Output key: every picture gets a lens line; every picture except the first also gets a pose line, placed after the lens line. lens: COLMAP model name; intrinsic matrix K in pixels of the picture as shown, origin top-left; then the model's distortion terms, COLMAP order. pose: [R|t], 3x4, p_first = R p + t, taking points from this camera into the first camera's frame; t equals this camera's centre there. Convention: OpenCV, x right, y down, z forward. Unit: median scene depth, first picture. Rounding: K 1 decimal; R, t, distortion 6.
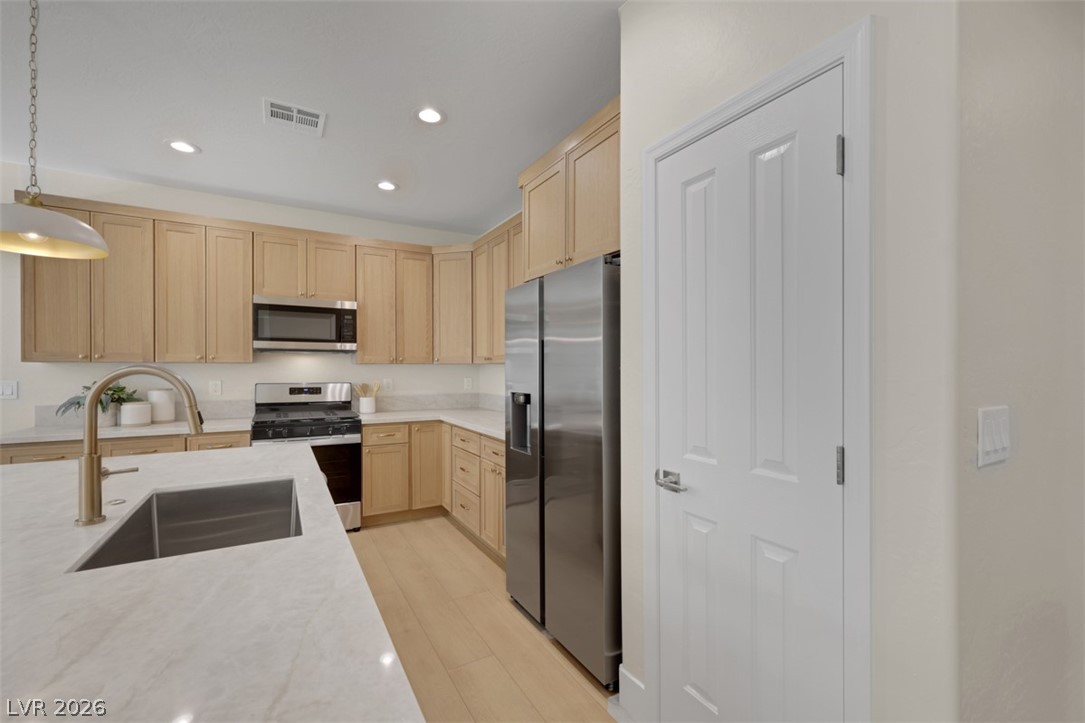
lens RADIAL K [[443.9, 0, 538.2], [0, 443.9, 366.3], [0, 0, 1]] dist [0.000517, 0.000052]
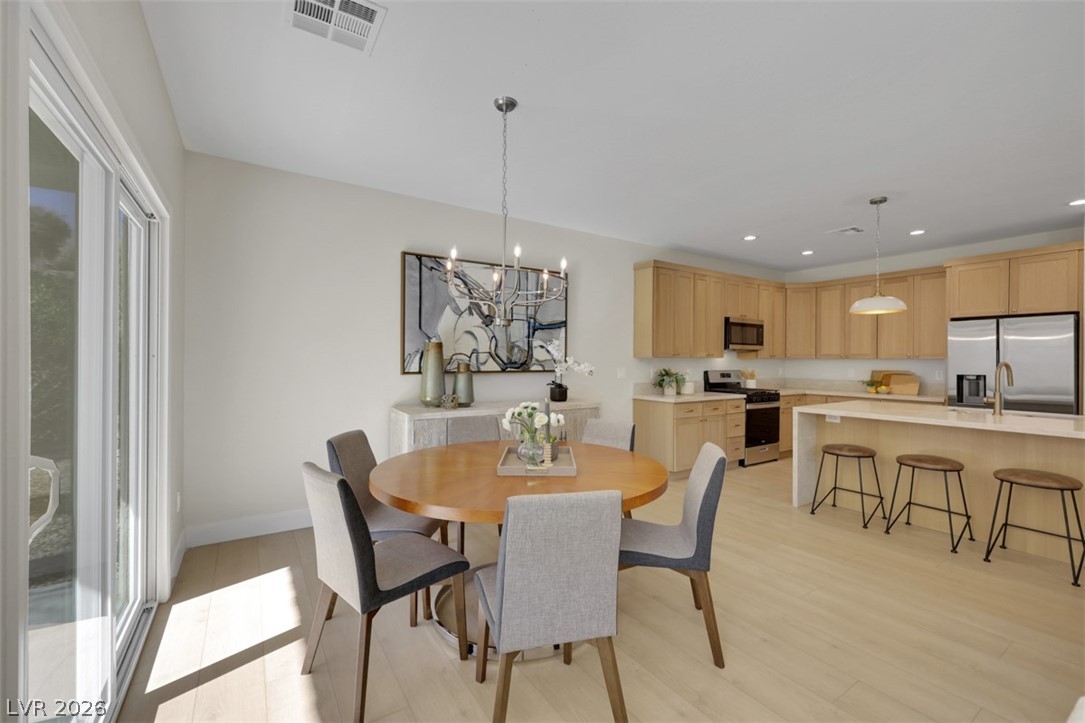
lens RADIAL K [[443.9, 0, 545.4], [0, 443.9, 356.0], [0, 0, 1]] dist [0.000517, 0.000052]
pose [[0.997842, 0.007390, 0.065241, -1.322734], [-0.007010, 0.999957, -0.006051, 0.000892], [-0.065283, 0.005581, 0.997851, -0.559477]]
